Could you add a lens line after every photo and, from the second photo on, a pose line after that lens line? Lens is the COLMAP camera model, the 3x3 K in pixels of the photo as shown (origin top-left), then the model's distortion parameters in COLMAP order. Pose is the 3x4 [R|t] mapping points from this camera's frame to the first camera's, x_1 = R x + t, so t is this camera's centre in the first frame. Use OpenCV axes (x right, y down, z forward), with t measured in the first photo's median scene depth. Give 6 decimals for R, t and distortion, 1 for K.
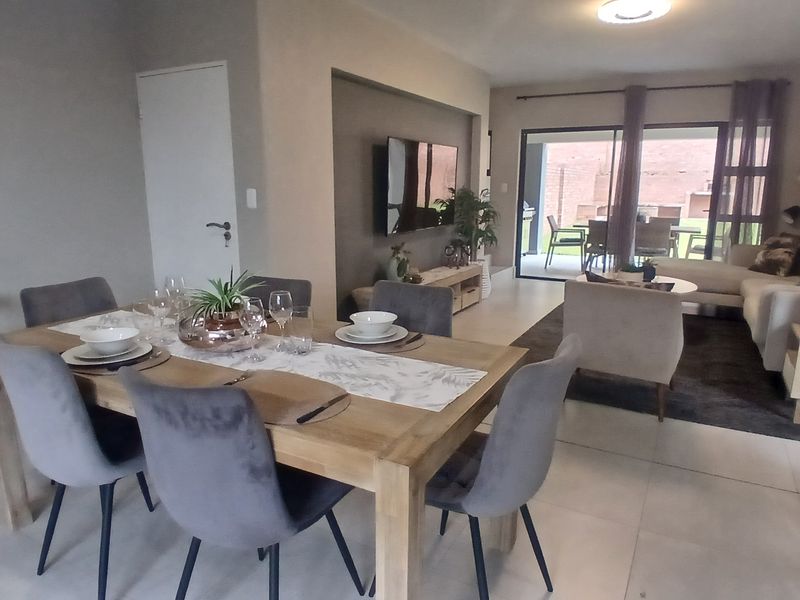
lens RADIAL K [[549.1, 0, 416.5], [0, 549.1, 307.2], [0, 0, 1]] dist [-0.010566, -0.011272]
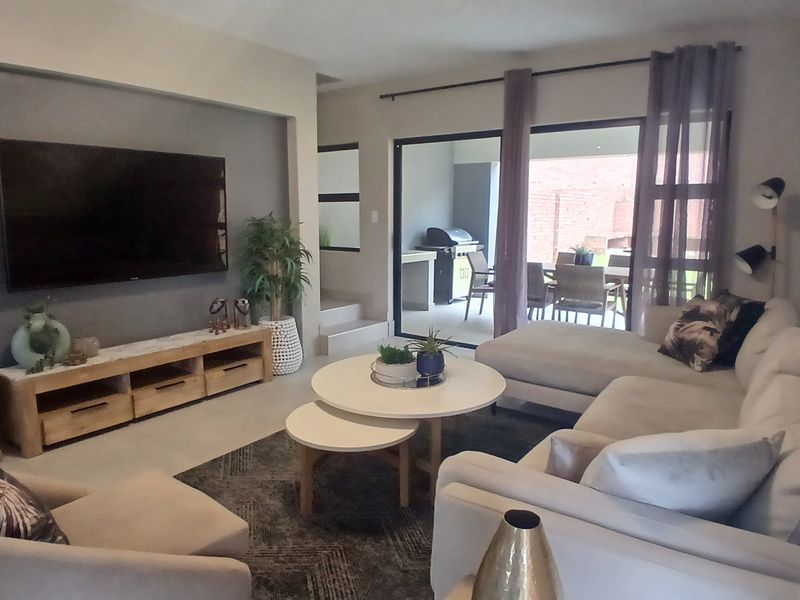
lens RADIAL K [[549.1, 0, 403.9], [0, 549.1, 304.4], [0, 0, 1]] dist [-0.010566, -0.011272]
pose [[0.991445, 0.023380, -0.128417, 0.373445], [-0.030305, 0.998175, -0.052234, -0.074234], [0.126961, 0.055679, 0.990344, 0.332719]]
